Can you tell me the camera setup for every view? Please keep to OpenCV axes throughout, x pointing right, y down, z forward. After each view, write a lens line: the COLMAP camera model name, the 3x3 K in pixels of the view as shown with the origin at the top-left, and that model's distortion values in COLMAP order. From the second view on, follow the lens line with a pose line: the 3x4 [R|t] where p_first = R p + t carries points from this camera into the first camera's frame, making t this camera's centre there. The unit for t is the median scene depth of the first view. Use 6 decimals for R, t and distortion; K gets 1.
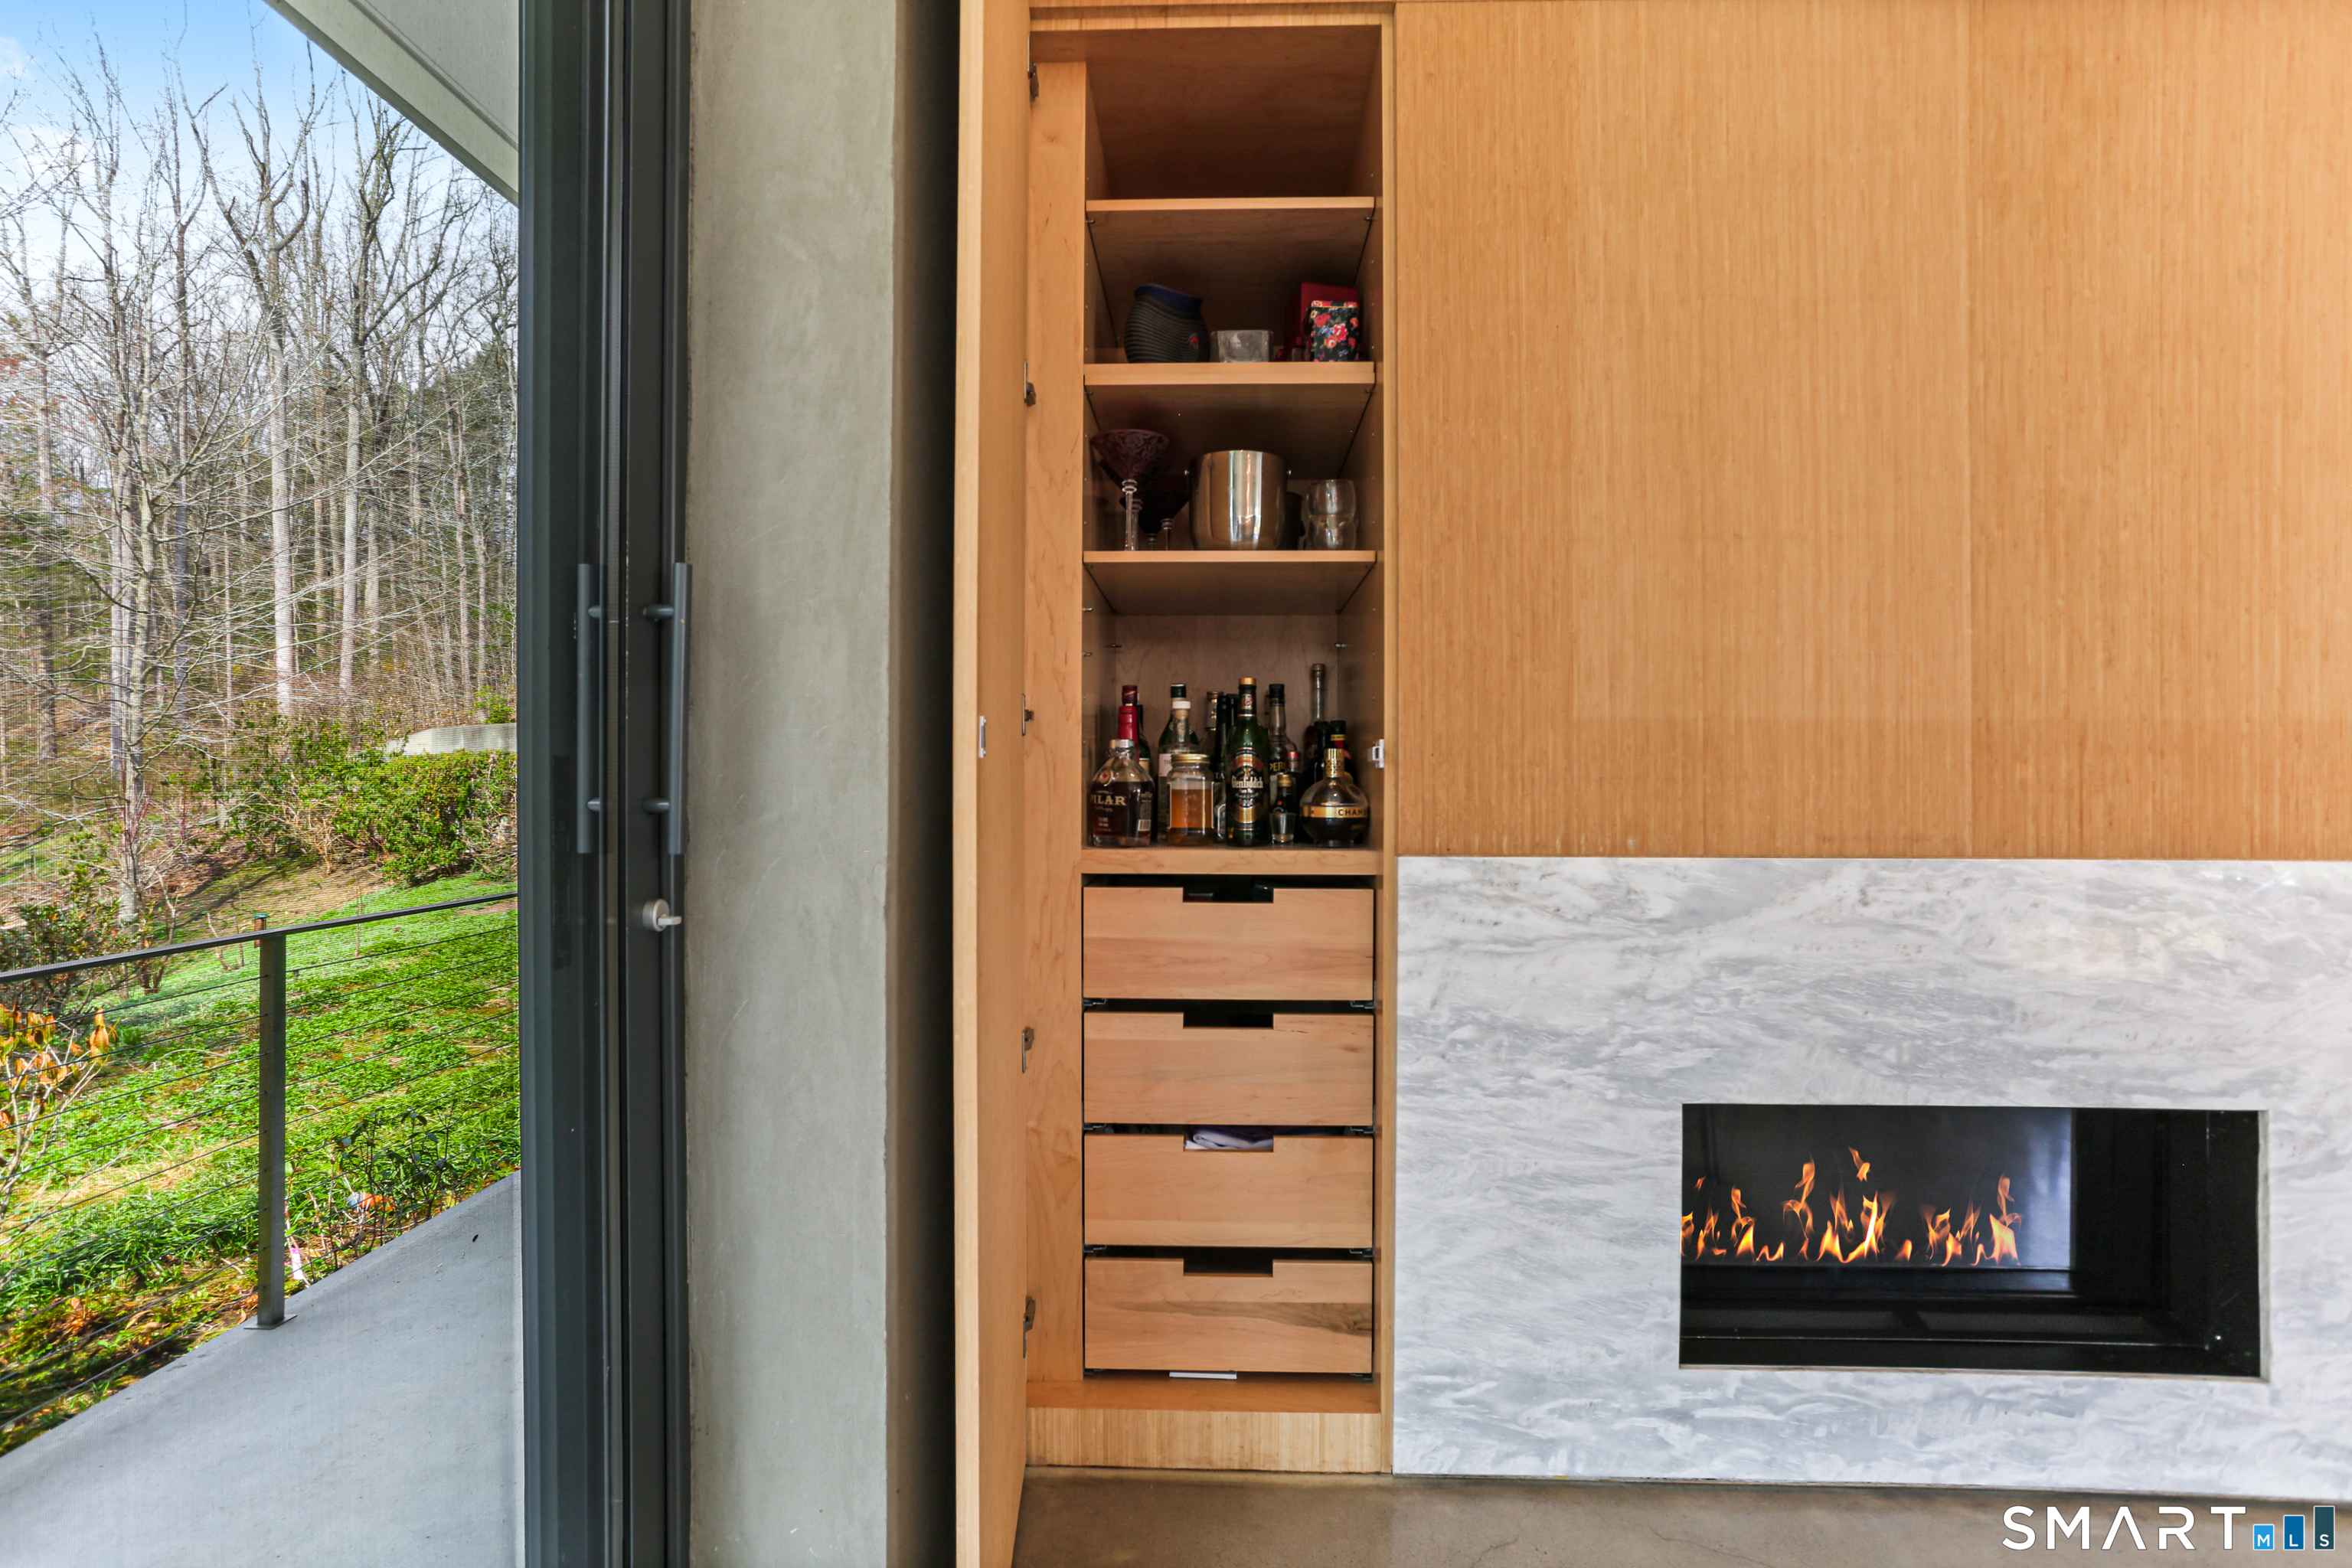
lens RADIAL K [[1146.6, 0, 1197.9], [0, 1146.6, 775.1], [0, 0, 1]] dist [-0.028961, 0.016657]
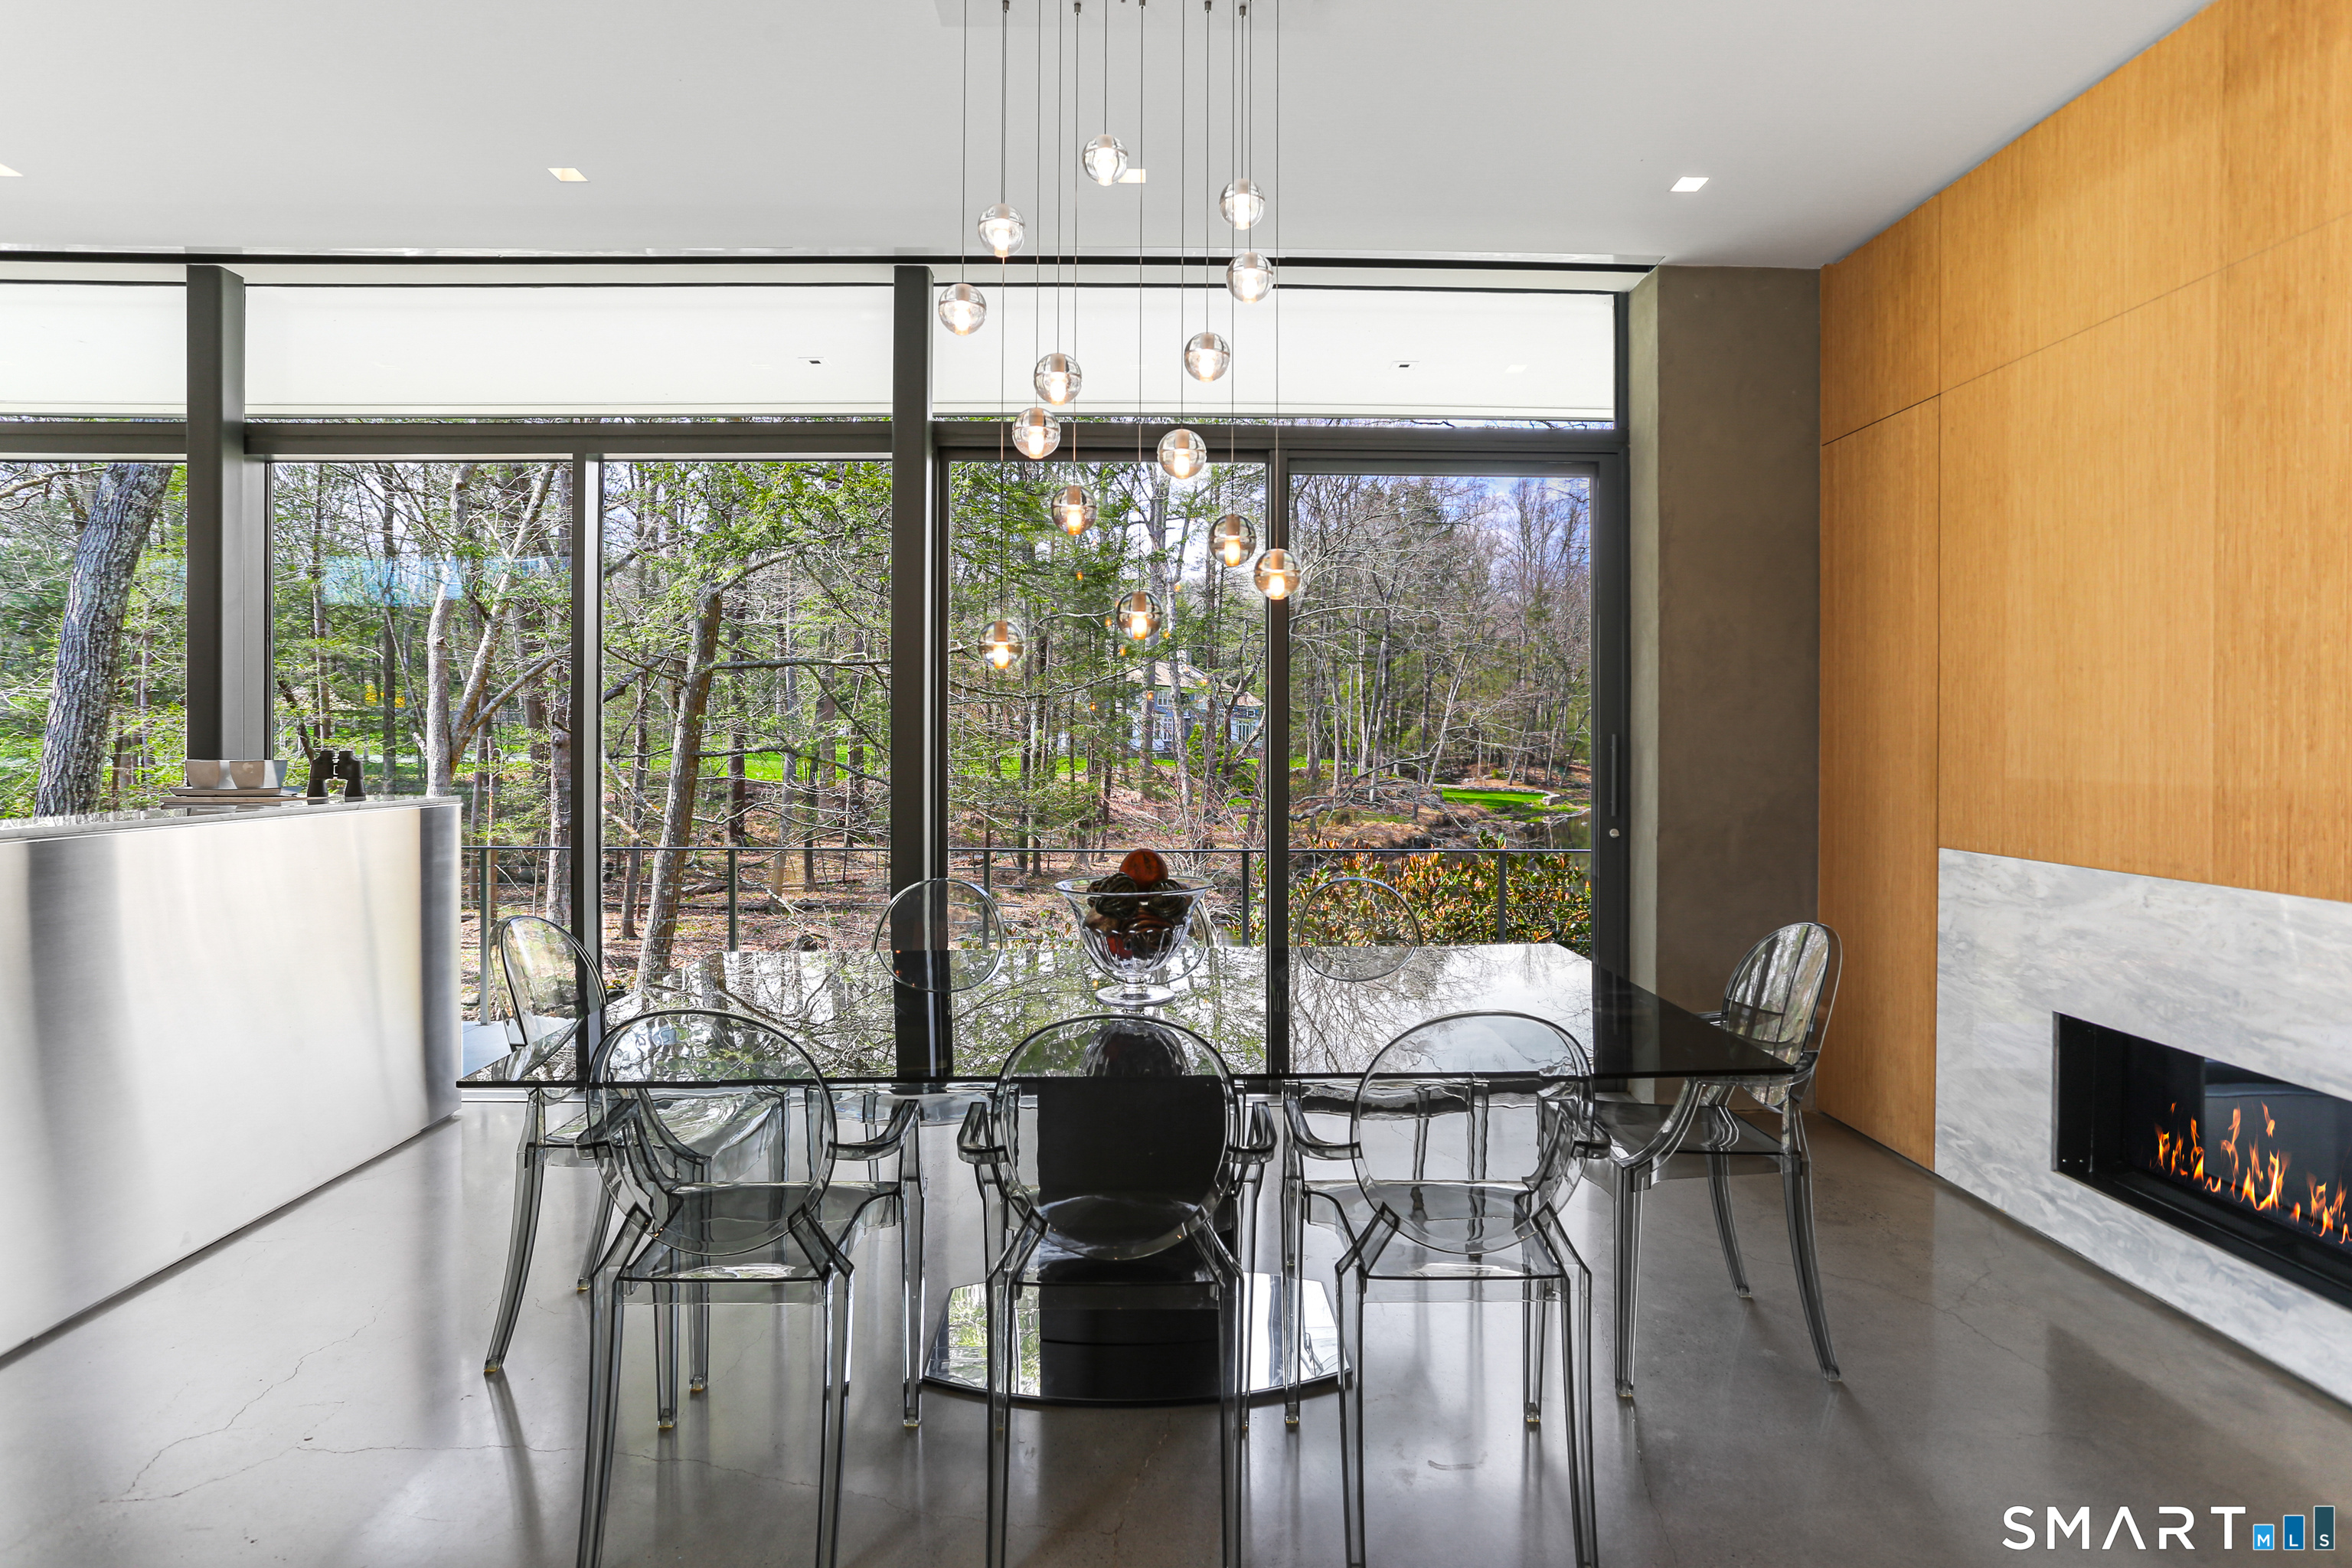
lens RADIAL K [[1146.6, 0, 1130.8], [0, 1146.6, 747.8], [0, 0, 1]] dist [-0.028961, 0.016657]
pose [[0.010830, 0.000534, -0.999941, 2.077873], [0.000432, 1.000000, 0.000538, -0.099040], [0.999941, -0.000438, 0.010829, -0.368816]]
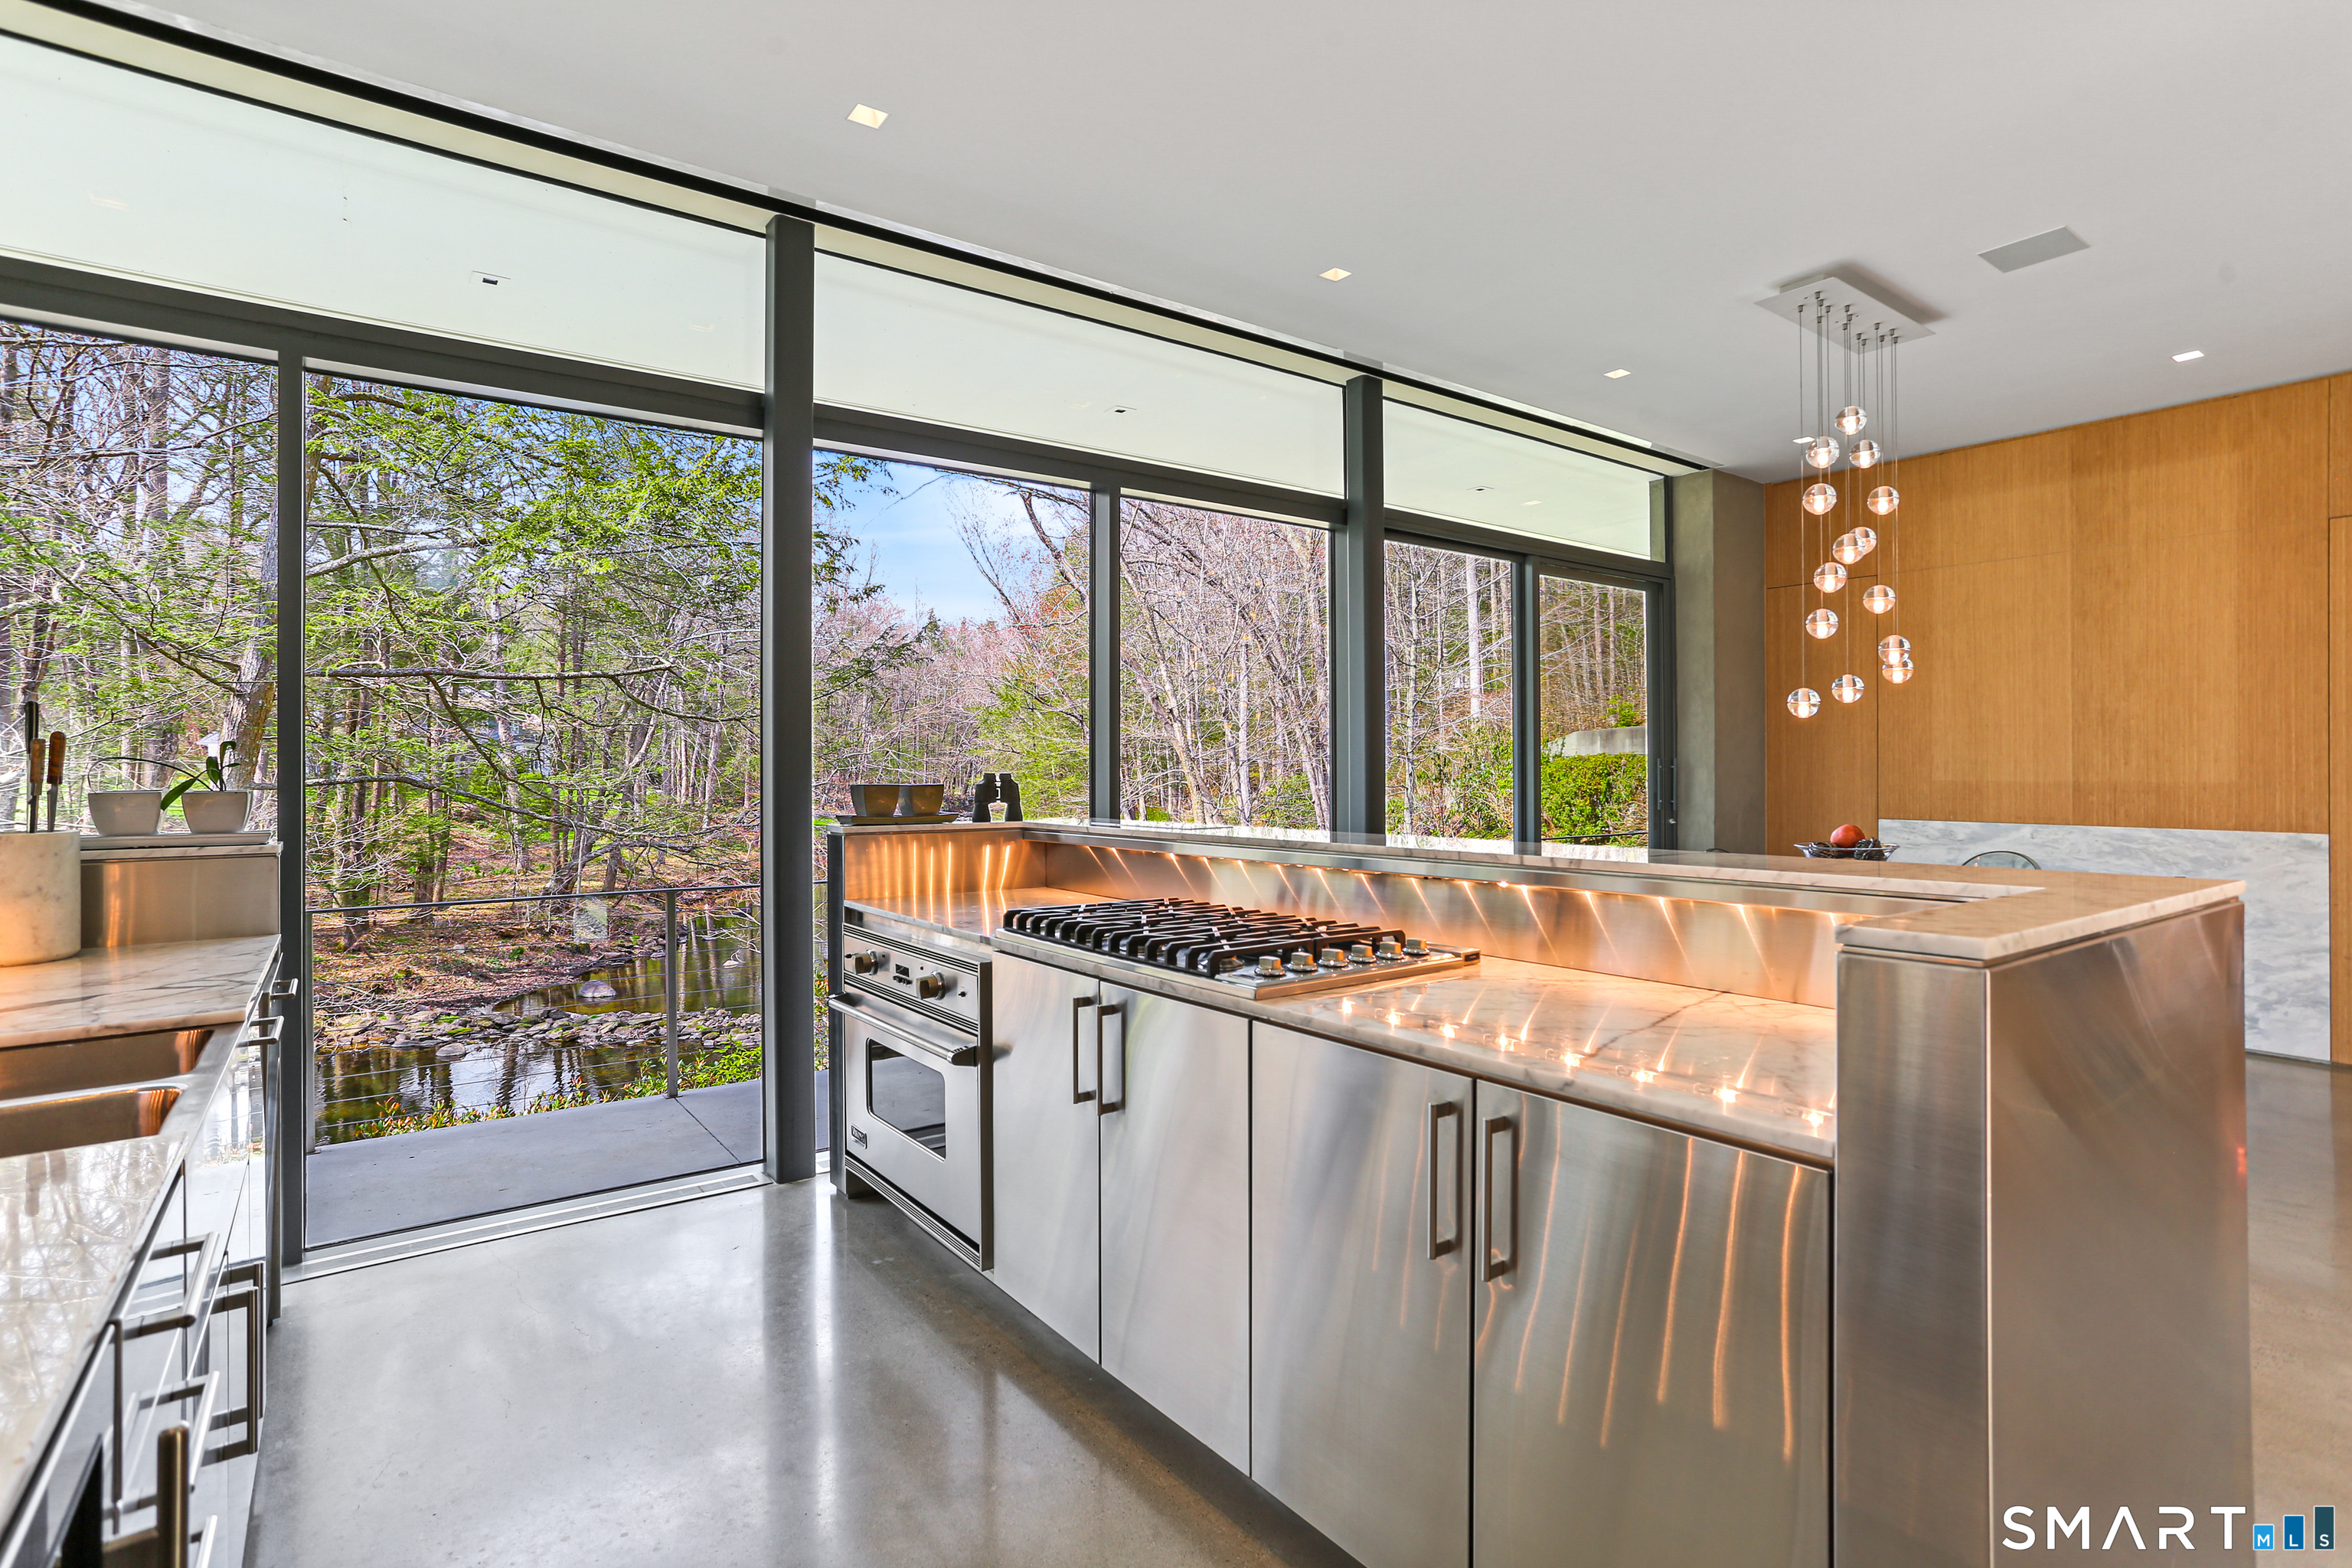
lens RADIAL K [[1146.6, 0, 1151.9], [0, 1146.6, 769.1], [0, 0, 1]] dist [-0.028961, 0.016657]
pose [[0.587094, -0.003958, -0.809509, 1.730581], [0.007235, 0.999974, 0.000357, -0.103103], [0.809486, -0.006067, 0.587108, -2.934748]]
